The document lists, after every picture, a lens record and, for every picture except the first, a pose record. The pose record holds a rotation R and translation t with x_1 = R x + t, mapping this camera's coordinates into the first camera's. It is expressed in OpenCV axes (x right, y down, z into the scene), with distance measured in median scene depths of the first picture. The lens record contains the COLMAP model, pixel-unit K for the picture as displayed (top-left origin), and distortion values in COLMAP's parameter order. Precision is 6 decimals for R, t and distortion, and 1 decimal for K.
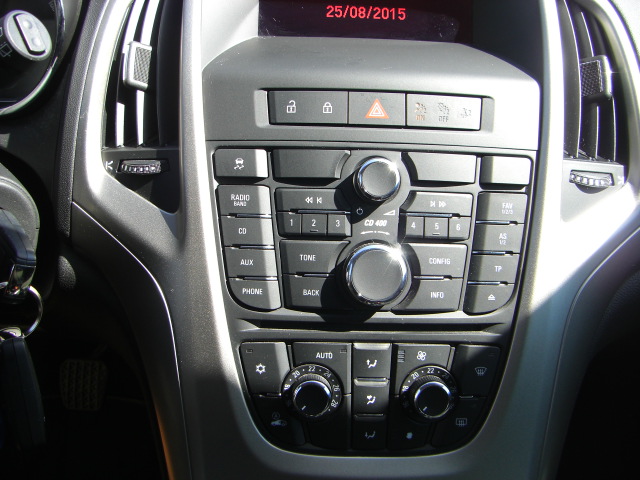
lens RADIAL K [[722.4, 0, 320.0], [0, 722.4, 240.0], [0, 0, 1]] dist [-0.163403, 0.074793]
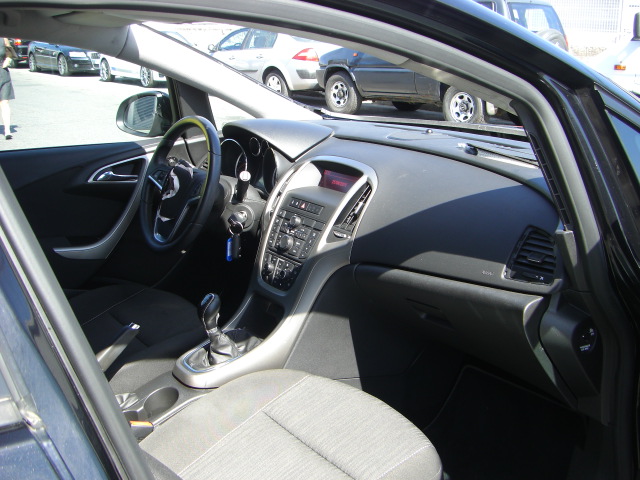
lens RADIAL K [[722.4, 0, 320.0], [0, 722.4, 240.0], [0, 0, 1]] dist [-0.163403, 0.074793]
pose [[0.564719, 0.185462, -0.804174, 3.425890], [-0.339386, 0.940402, -0.021449, 0.055250], [0.752269, 0.285038, 0.594007, -1.282749]]
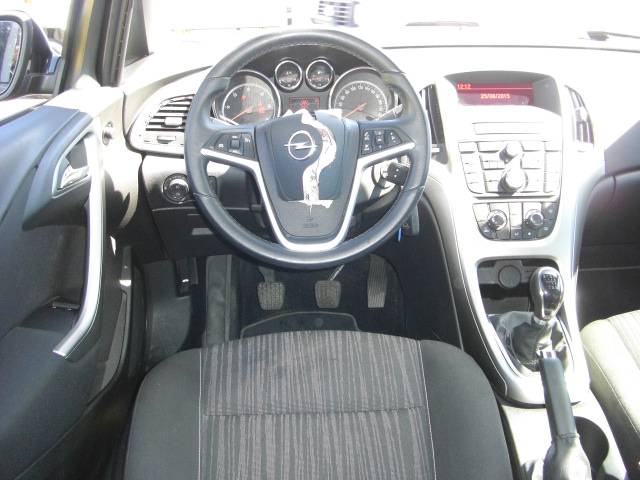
lens RADIAL K [[722.4, 0, 320.0], [0, 722.4, 240.0], [0, 0, 1]] dist [-0.163403, 0.074793]
pose [[0.998650, -0.051937, -0.000908, -0.750742], [0.051592, 0.993750, -0.098988, 0.551480], [0.006043, 0.098808, 0.995088, -1.975981]]
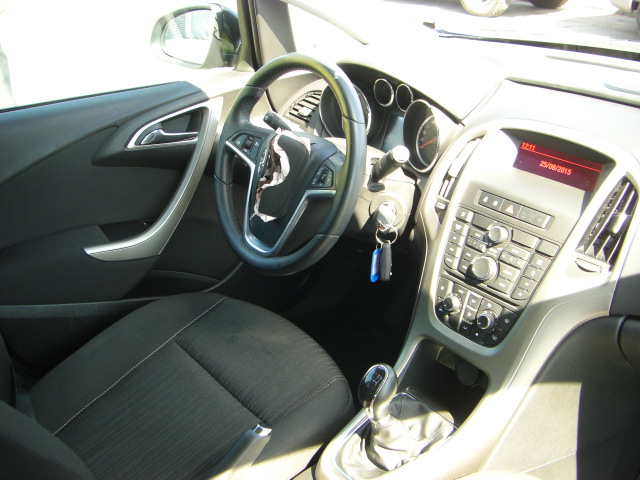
lens RADIAL K [[722.4, 0, 320.0], [0, 722.4, 240.0], [0, 0, 1]] dist [-0.163403, 0.074793]
pose [[0.595976, 0.300867, -0.744508, 1.584855], [-0.313556, 0.940743, 0.129168, -0.193707], [0.739253, 0.156464, 0.654999, -1.127122]]
